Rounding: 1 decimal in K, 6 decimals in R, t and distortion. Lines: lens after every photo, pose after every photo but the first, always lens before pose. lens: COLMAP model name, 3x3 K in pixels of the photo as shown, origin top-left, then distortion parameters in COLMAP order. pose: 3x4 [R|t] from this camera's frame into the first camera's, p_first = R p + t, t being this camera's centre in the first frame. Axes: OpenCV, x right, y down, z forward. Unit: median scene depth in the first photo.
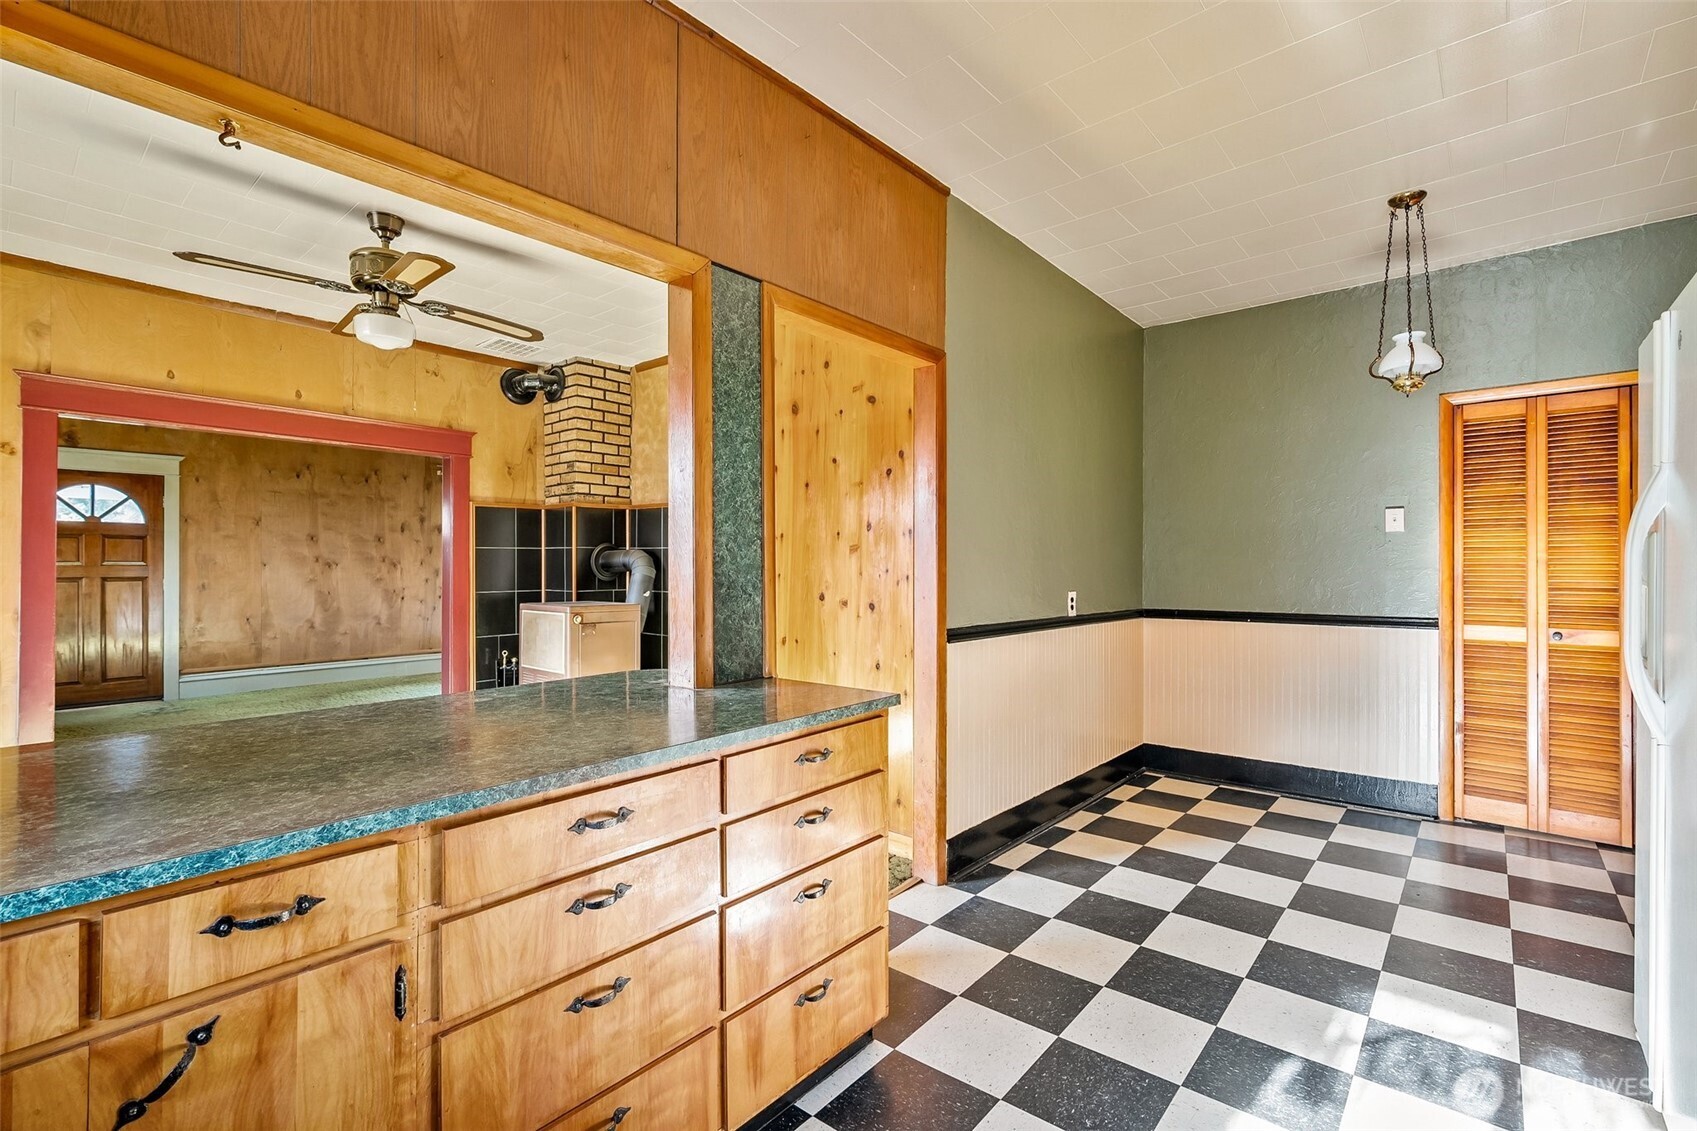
lens RADIAL K [[753.2, 0, 843.7], [0, 753.2, 567.7], [0, 0, 1]] dist [-0.002293, 0.001419]
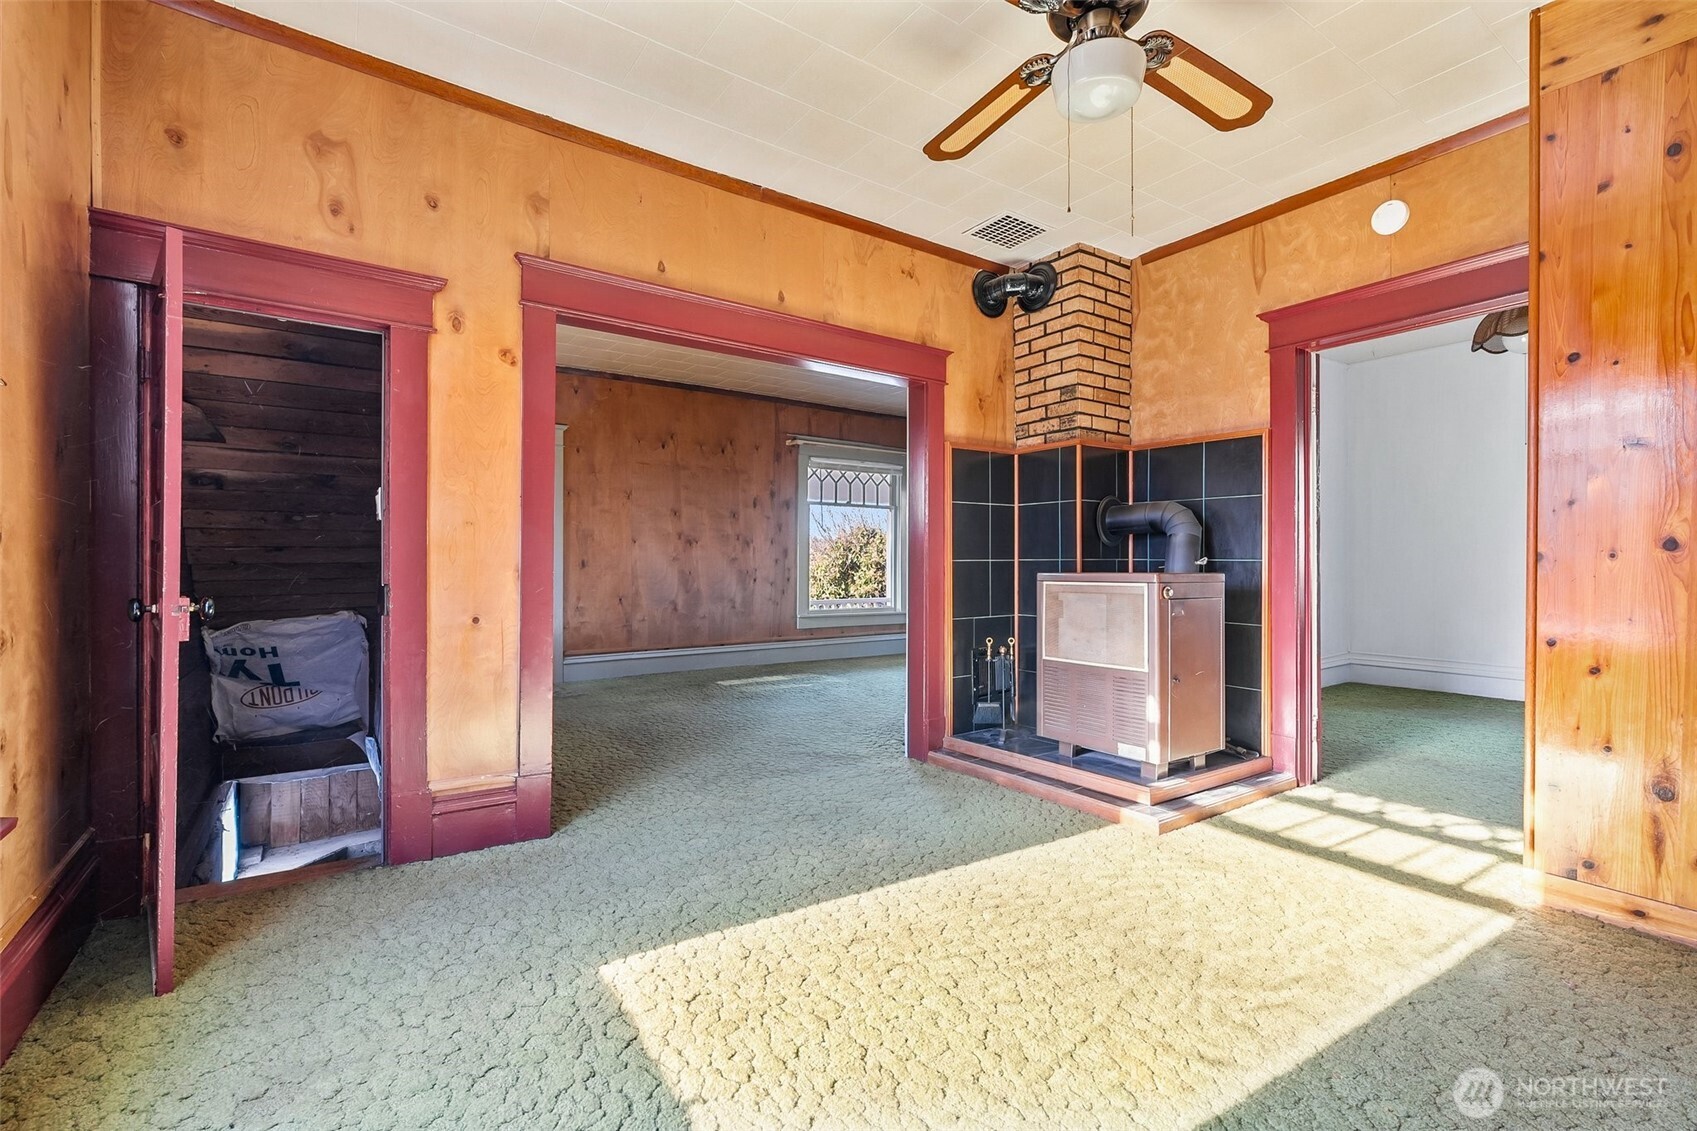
lens RADIAL K [[753.2, 0, 852.0], [0, 753.2, 567.6], [0, 0, 1]] dist [-0.002293, 0.001419]
pose [[0.968852, 0.000632, -0.247641, -0.370342], [-0.000229, 0.999999, 0.001657, 0.036250], [0.247642, -0.001549, 0.968850, 0.216120]]
